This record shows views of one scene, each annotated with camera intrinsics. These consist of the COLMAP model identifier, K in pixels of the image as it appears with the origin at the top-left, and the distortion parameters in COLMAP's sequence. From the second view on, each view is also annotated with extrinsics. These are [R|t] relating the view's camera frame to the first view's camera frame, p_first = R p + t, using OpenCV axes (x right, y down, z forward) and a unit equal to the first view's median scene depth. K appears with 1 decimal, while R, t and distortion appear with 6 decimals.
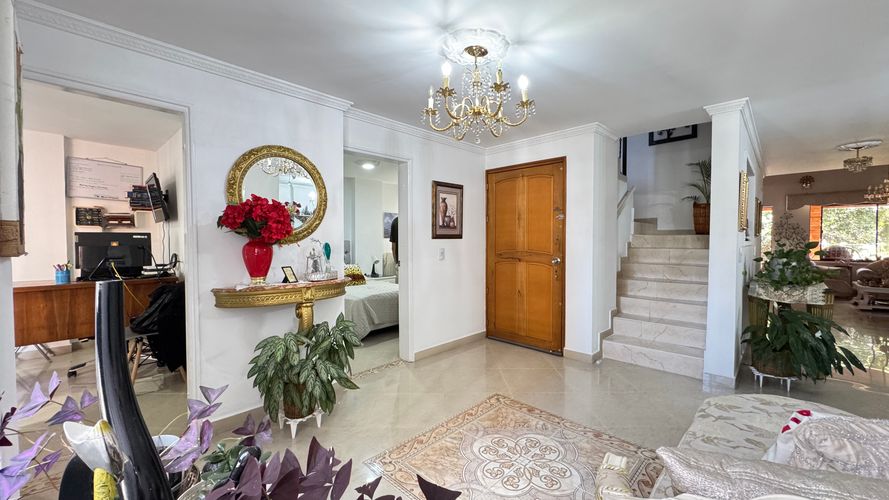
lens RADIAL K [[353.5, 0, 443.1], [0, 353.5, 250.5], [0, 0, 1]] dist [-0.003212, 0.000165]
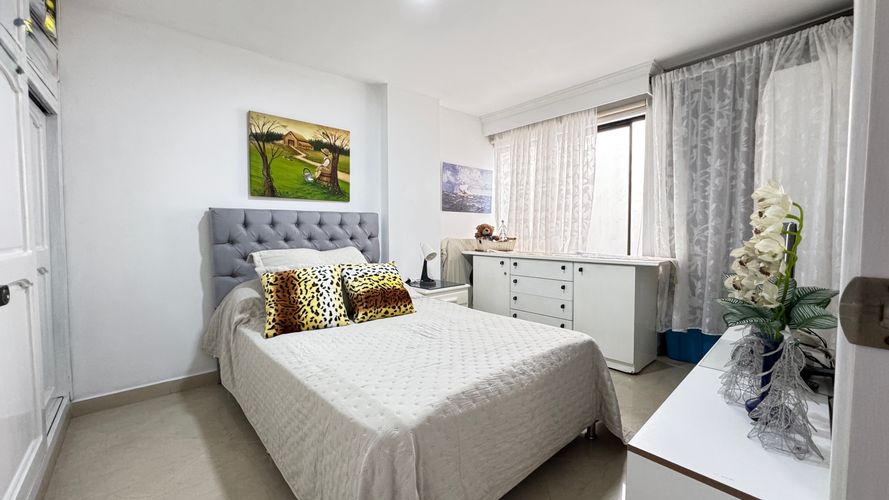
lens RADIAL K [[353.5, 0, 445.7], [0, 353.5, 246.7], [0, 0, 1]] dist [-0.003212, 0.000165]
pose [[0.995697, 0.002052, -0.092647, -0.124292], [-0.000098, 0.999778, 0.021085, 0.008703], [0.092670, -0.020986, 0.995476, 0.518663]]
